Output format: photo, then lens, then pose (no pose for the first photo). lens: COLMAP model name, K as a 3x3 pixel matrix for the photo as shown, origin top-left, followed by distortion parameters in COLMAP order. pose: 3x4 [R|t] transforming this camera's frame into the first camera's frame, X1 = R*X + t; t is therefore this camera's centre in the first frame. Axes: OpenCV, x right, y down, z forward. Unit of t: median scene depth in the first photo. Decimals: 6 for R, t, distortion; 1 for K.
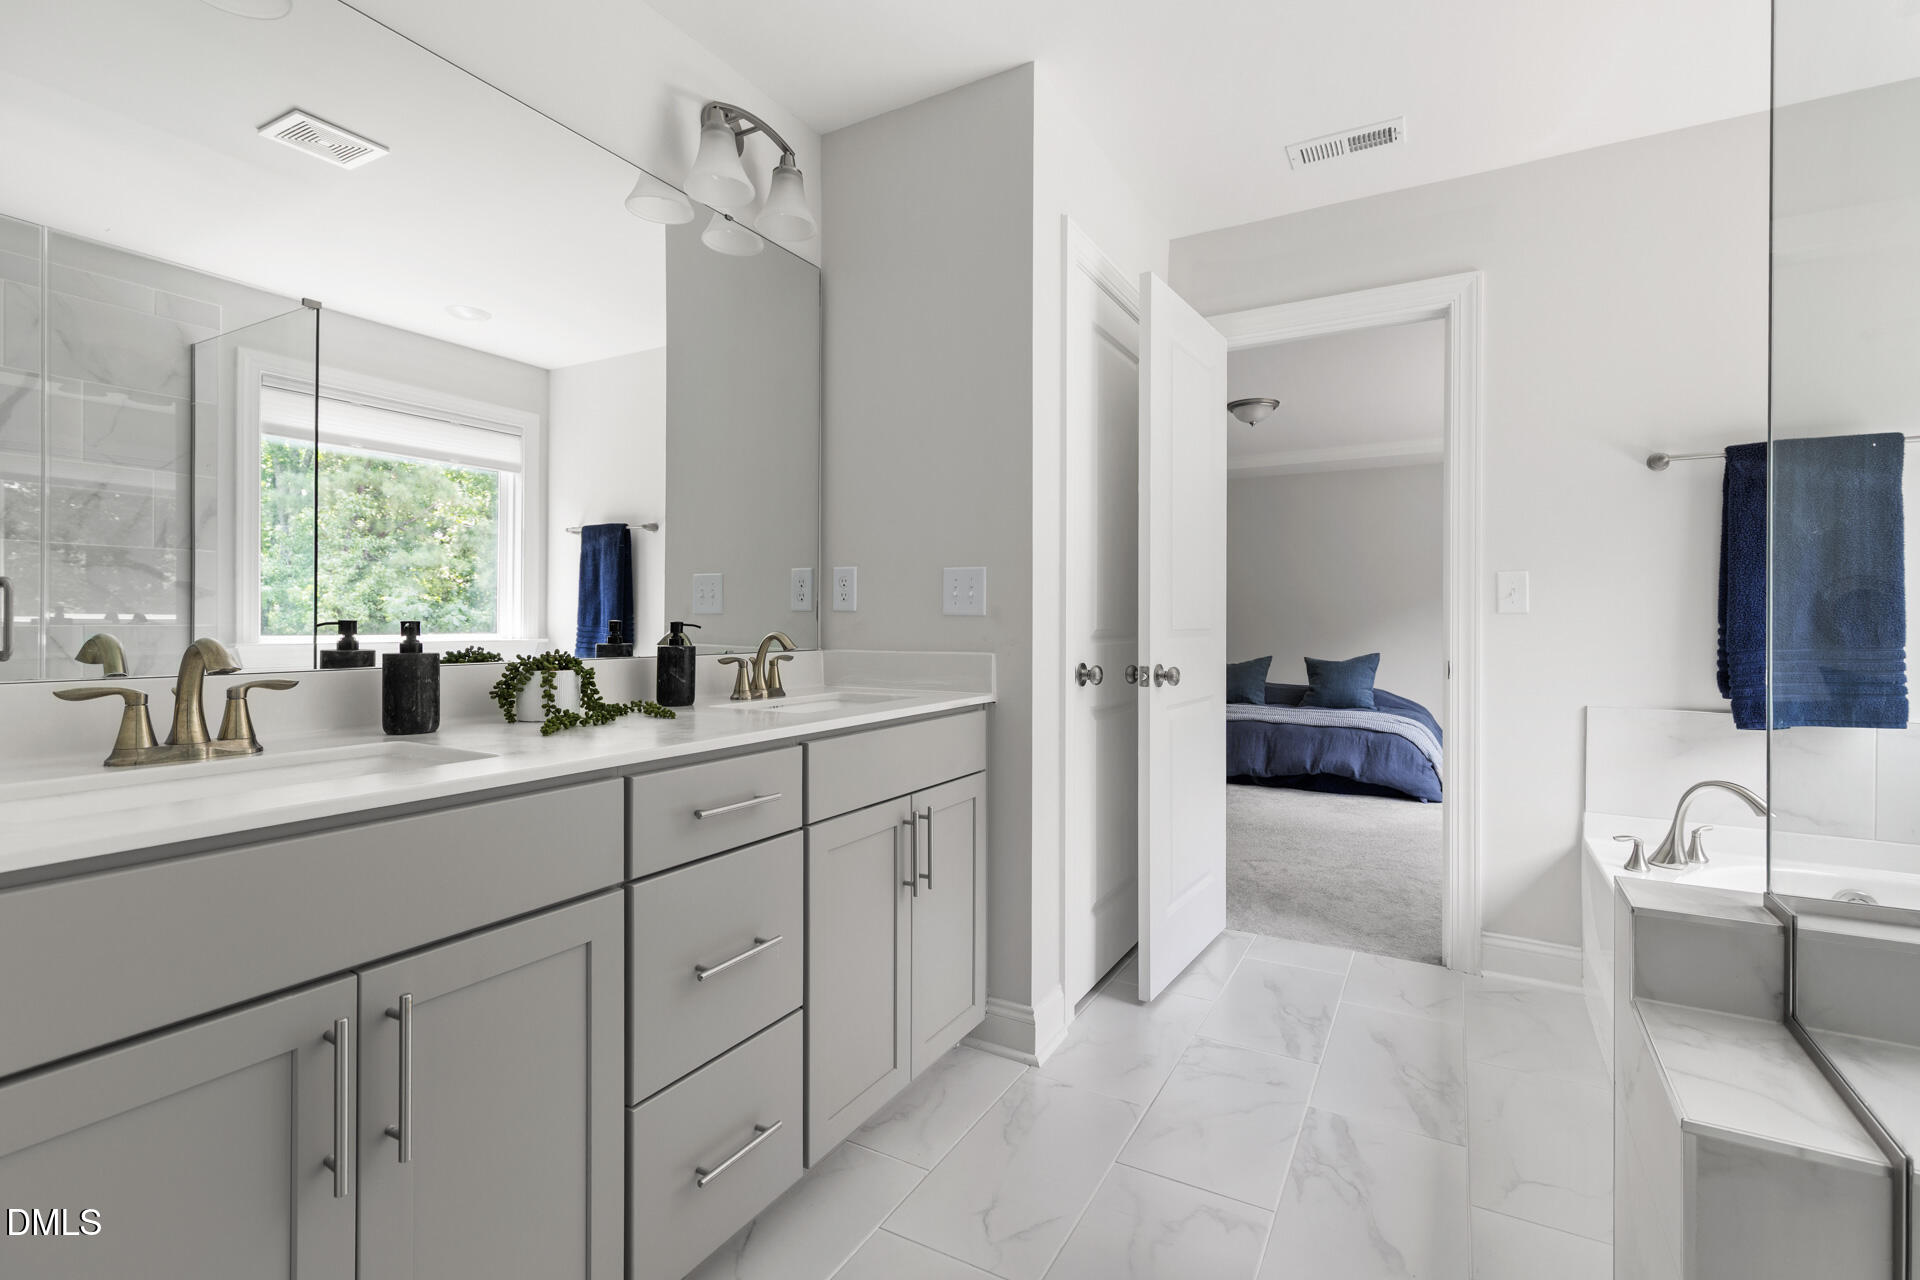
lens RADIAL K [[862.5, 0, 961.3], [0, 862.5, 635.5], [0, 0, 1]] dist [0.000549, 0.000238]
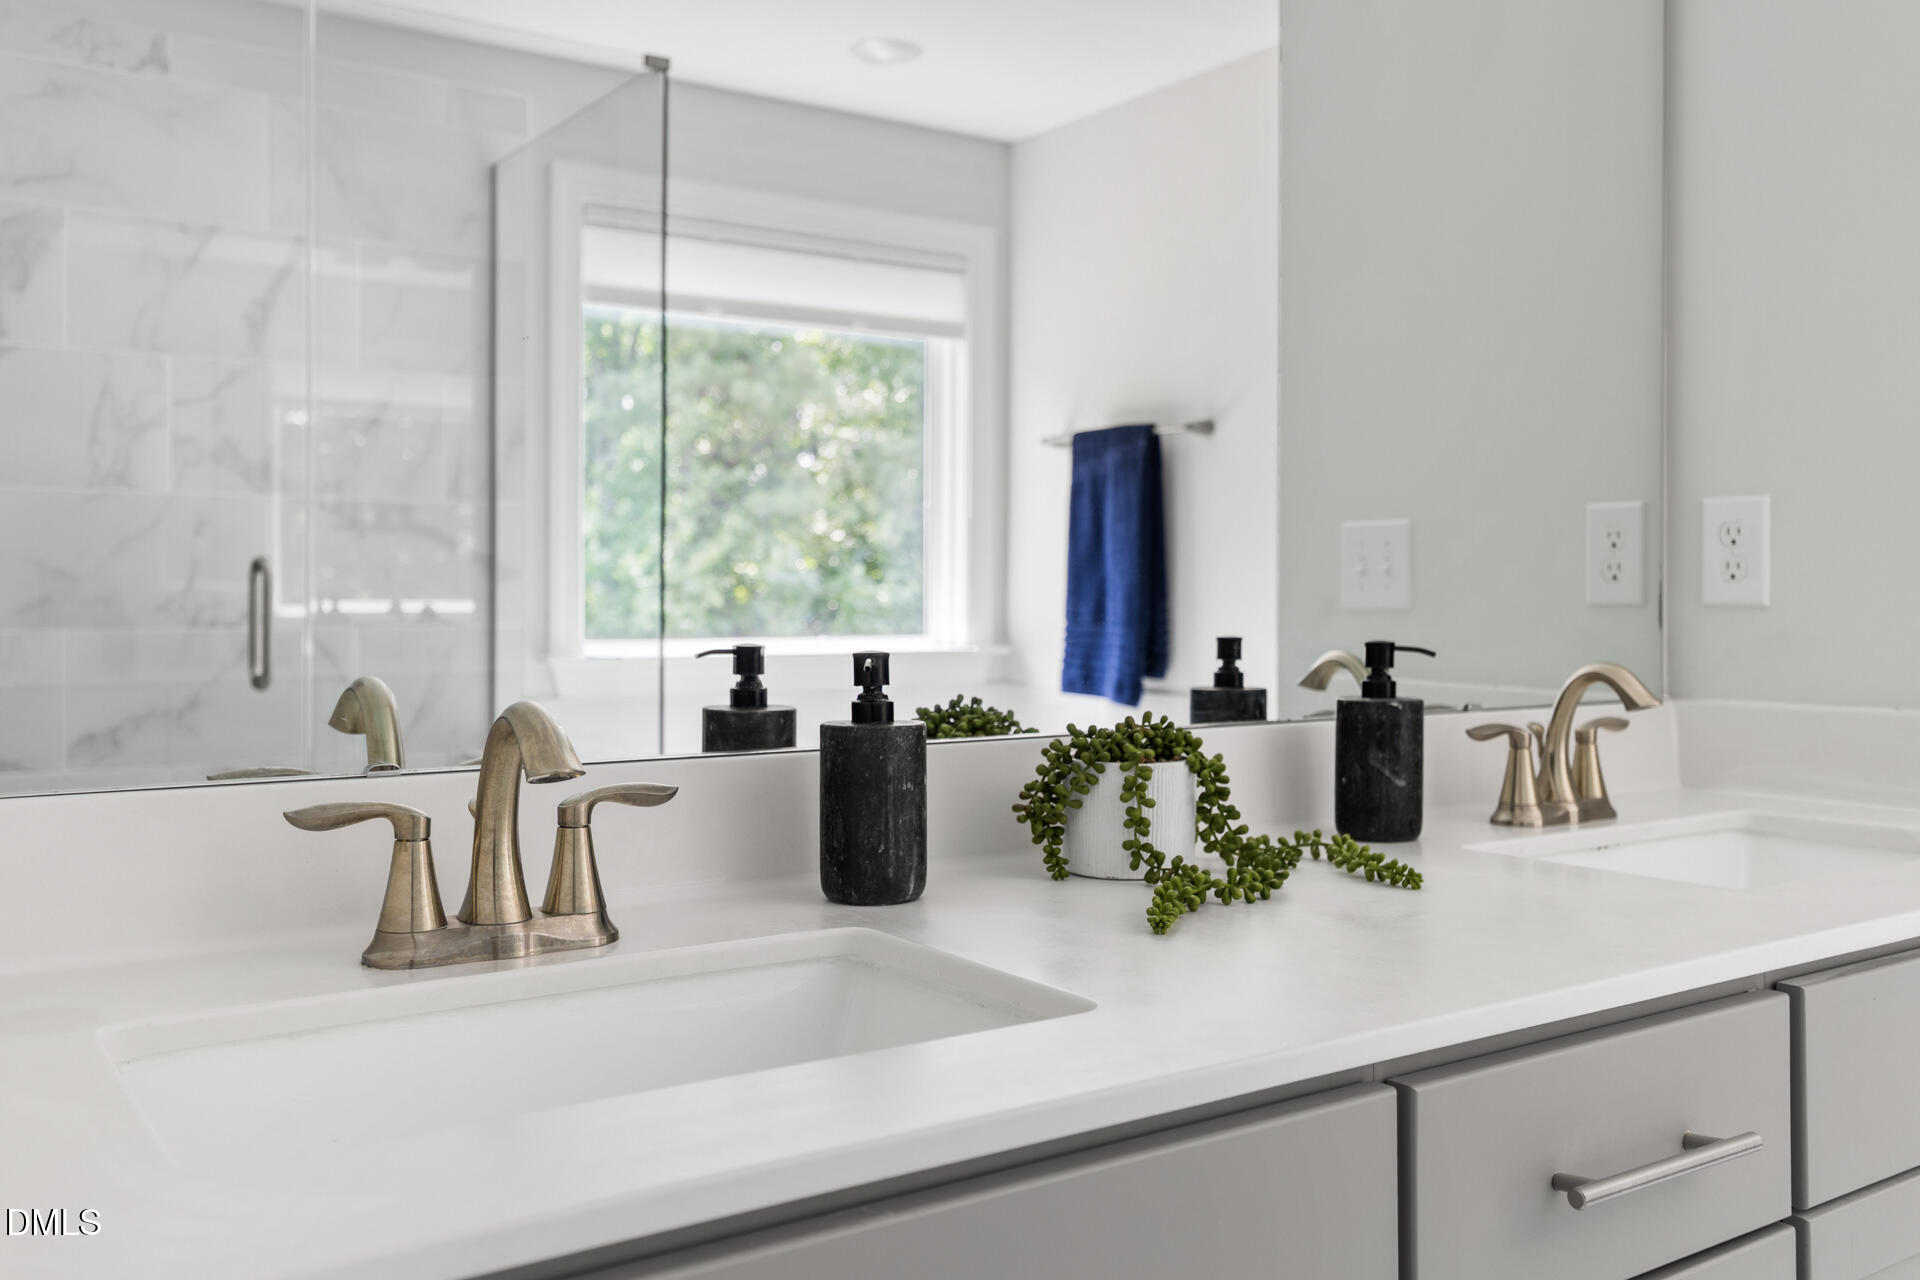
lens RADIAL K [[1654.9, 0, 960.0], [0, 1654.9, 640.0], [0, 0, 1]] dist [-0.000246, -0.000988]
pose [[0.899959, 0.005605, -0.435939, -0.195735], [-0.002286, 0.999964, 0.008138, -0.027895], [0.435969, -0.006327, 0.899939, 0.212853]]
